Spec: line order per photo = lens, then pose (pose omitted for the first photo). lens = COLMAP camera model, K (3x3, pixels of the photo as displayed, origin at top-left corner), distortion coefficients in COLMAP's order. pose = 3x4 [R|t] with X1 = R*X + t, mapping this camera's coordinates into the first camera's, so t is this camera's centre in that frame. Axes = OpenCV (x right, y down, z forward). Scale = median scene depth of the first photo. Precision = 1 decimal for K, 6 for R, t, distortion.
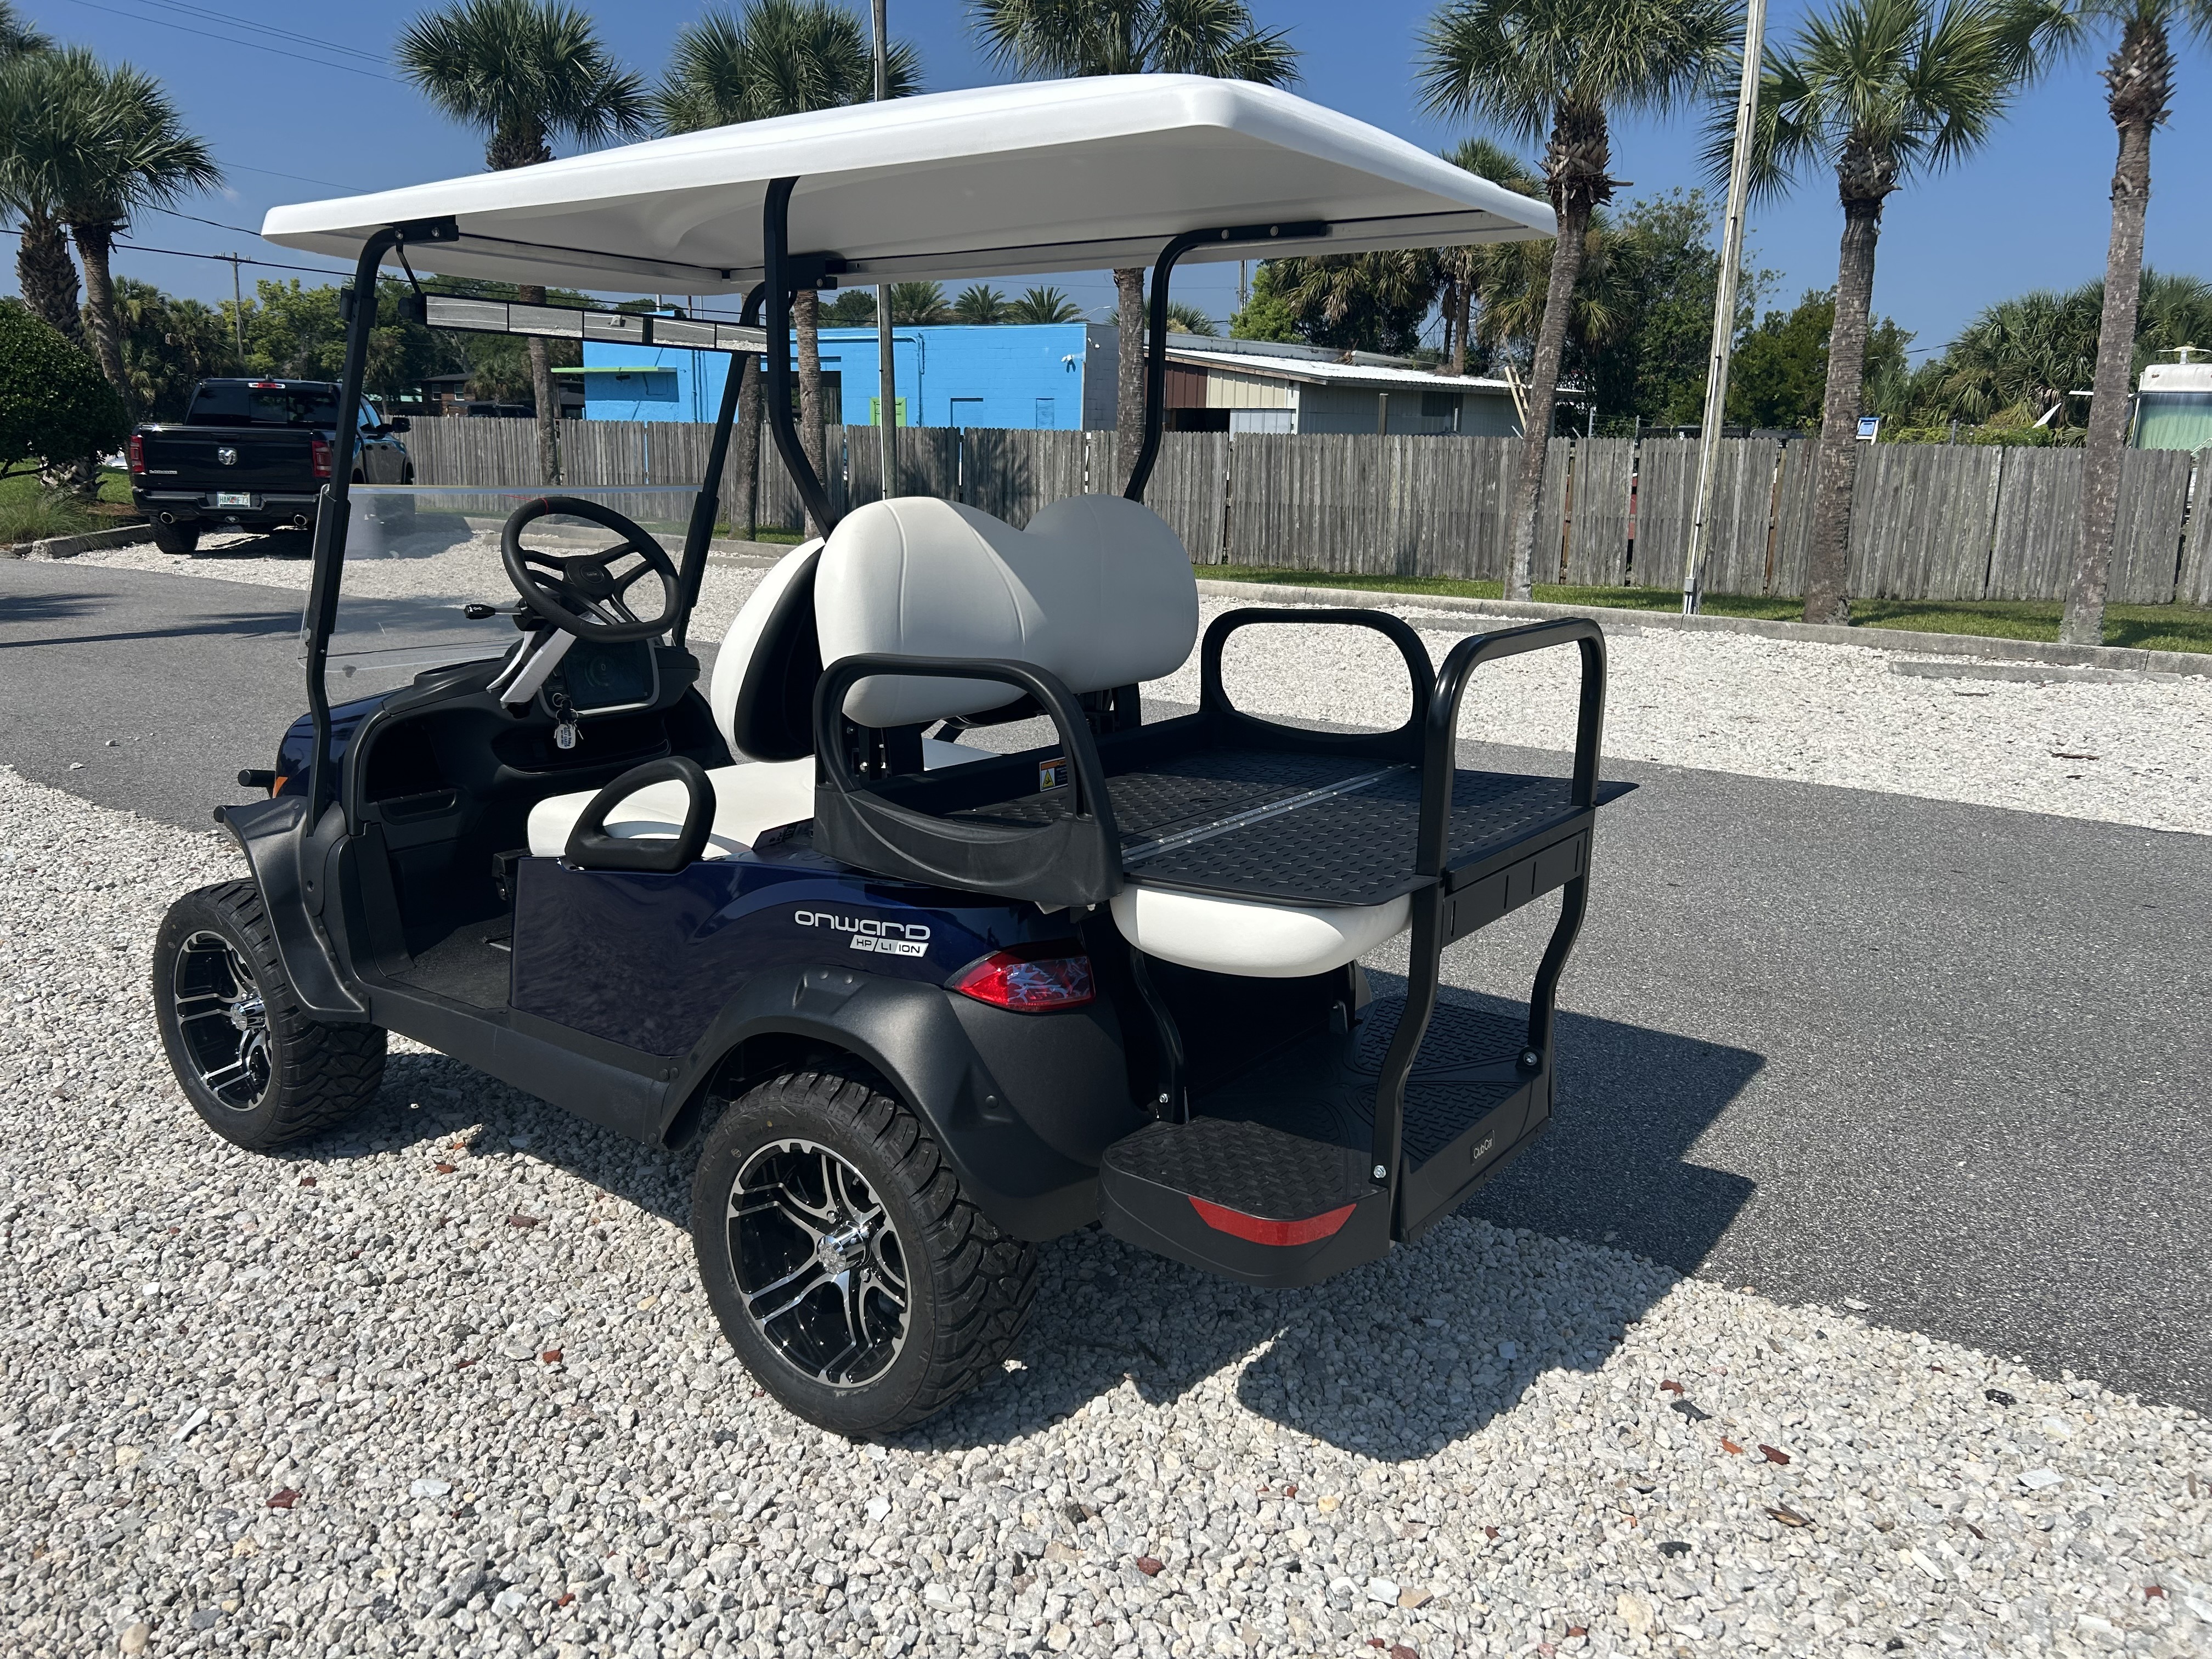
lens RADIAL K [[1663.9, 0, 1099.2], [0, 1663.9, 834.2], [0, 0, 1]] dist [0.039592, -0.045262]
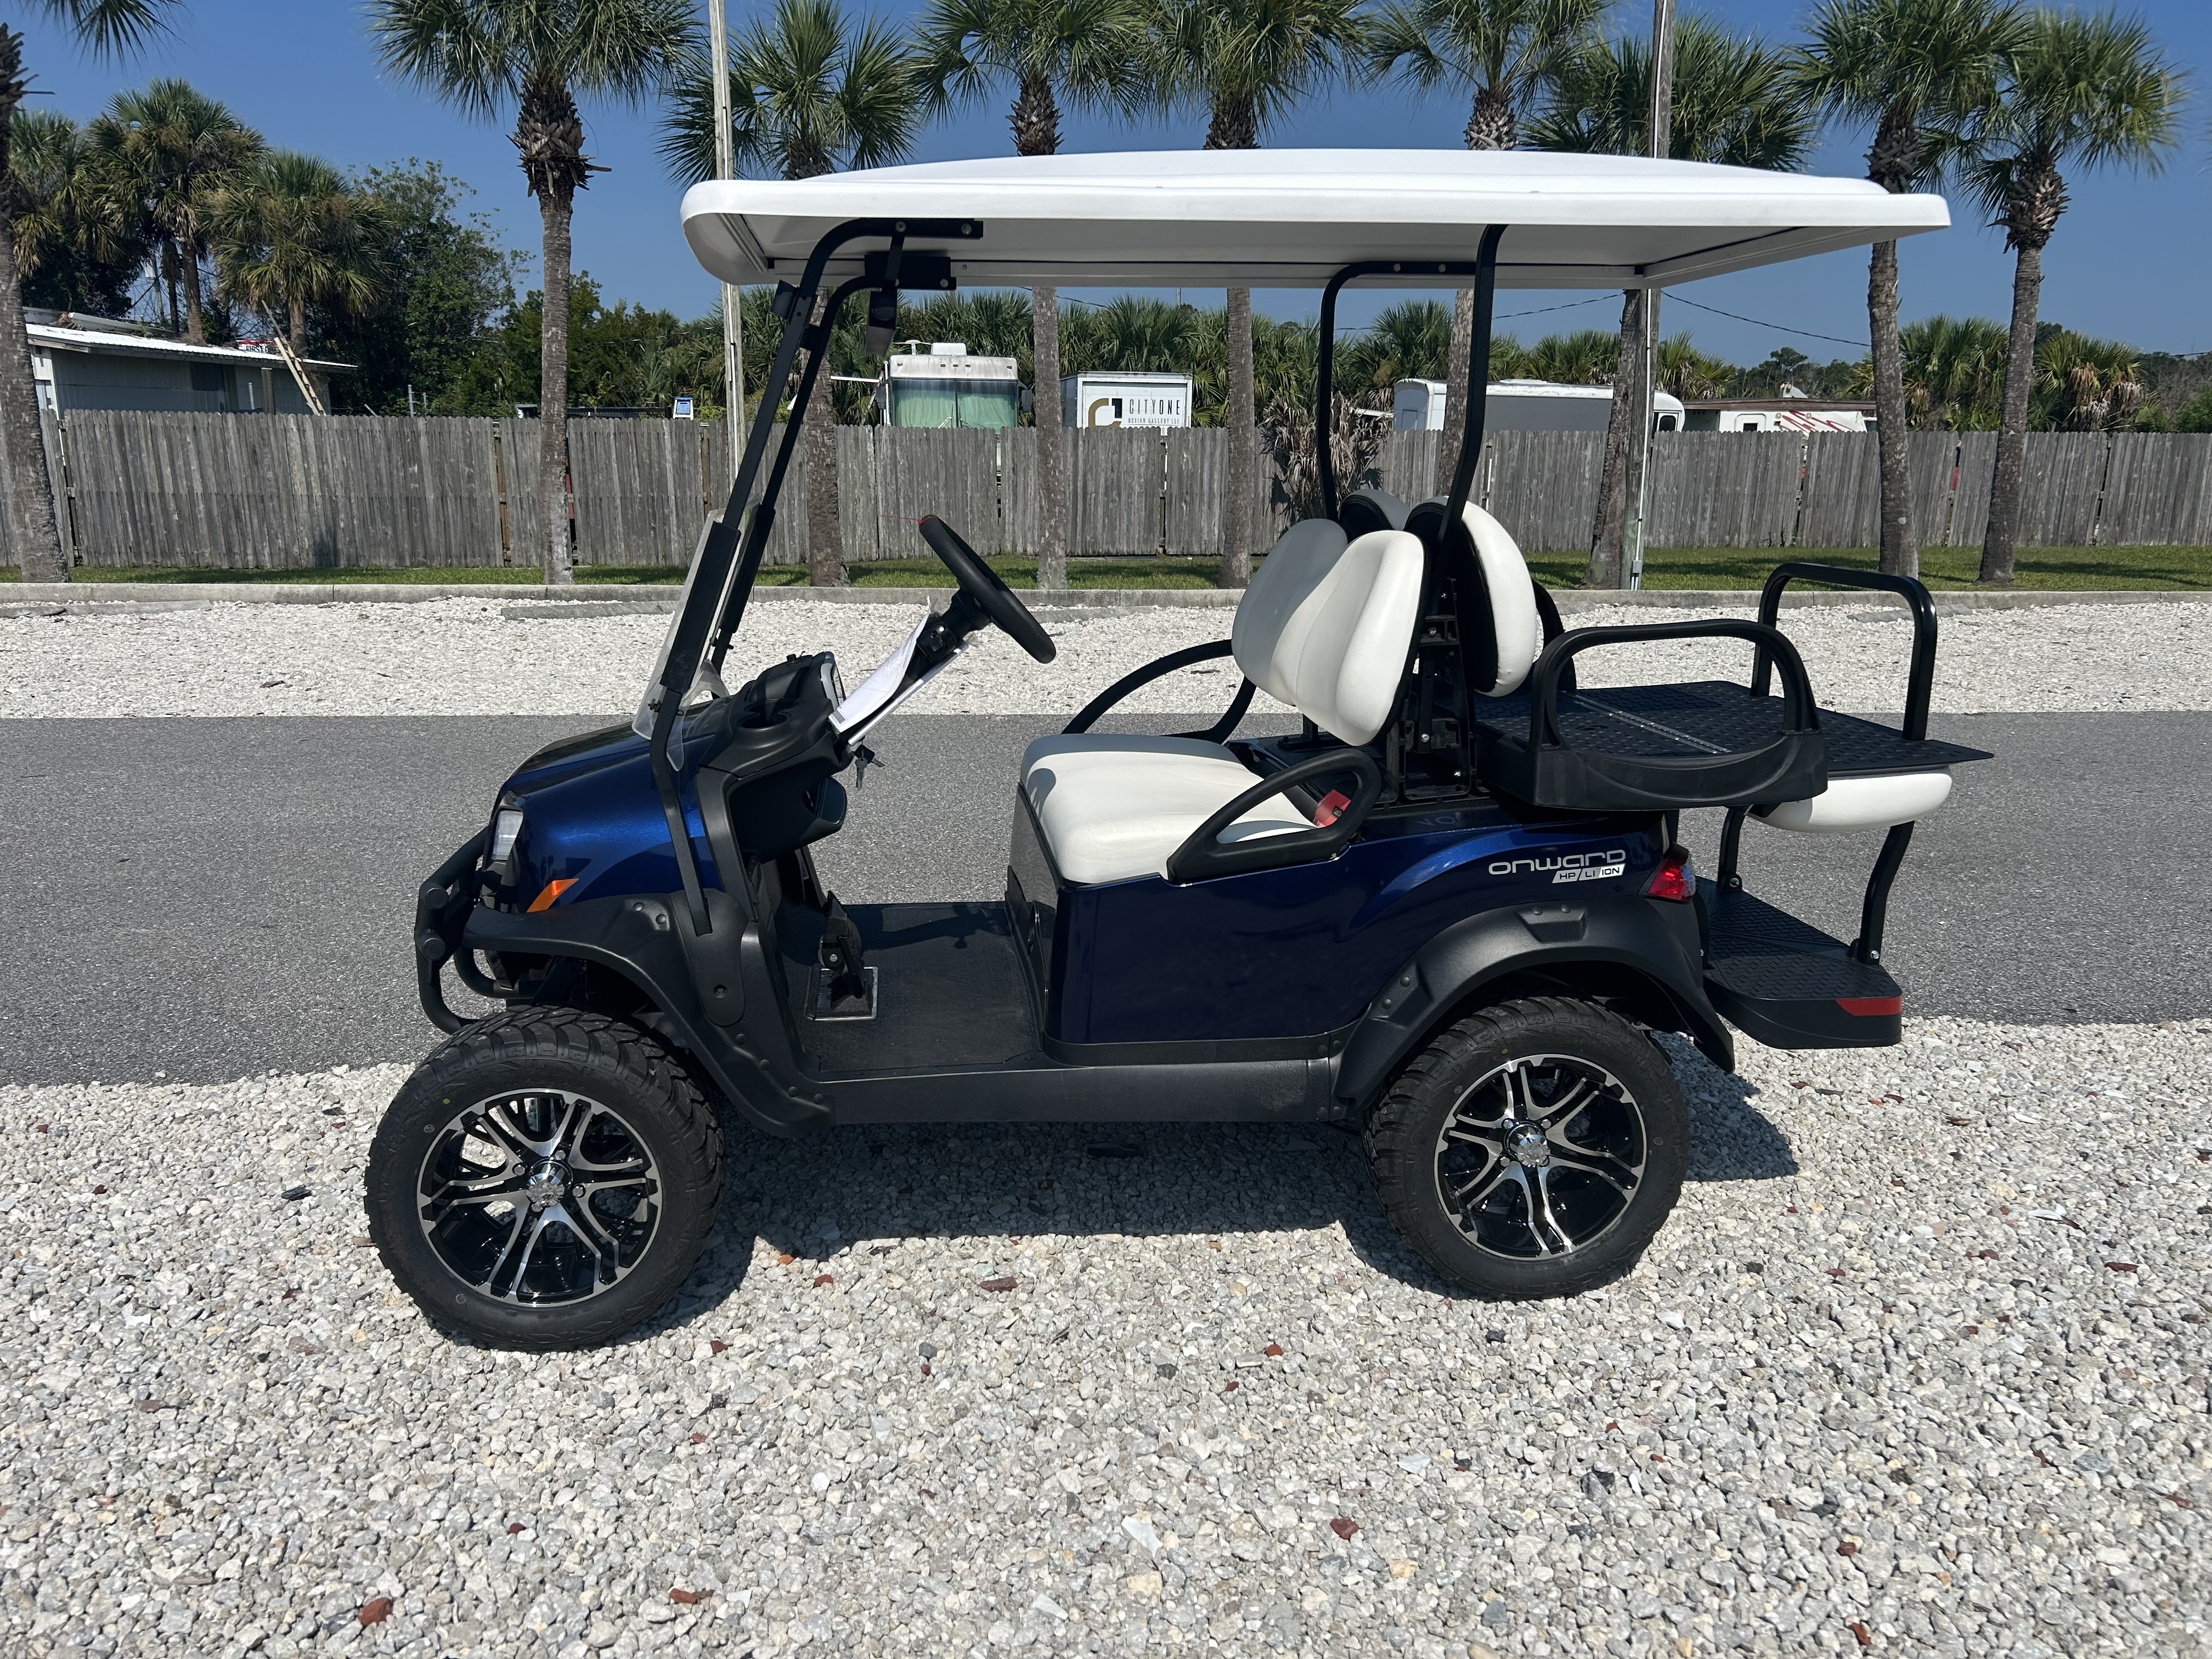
lens RADIAL K [[1663.9, 0, 1093.5], [0, 1663.9, 844.1], [0, 0, 1]] dist [0.039592, -0.045262]
pose [[0.737759, -0.171190, 0.652997, -0.133551], [0.158227, 0.984217, 0.079256, -0.012013], [-0.656259, 0.044850, 0.753202, 0.037434]]
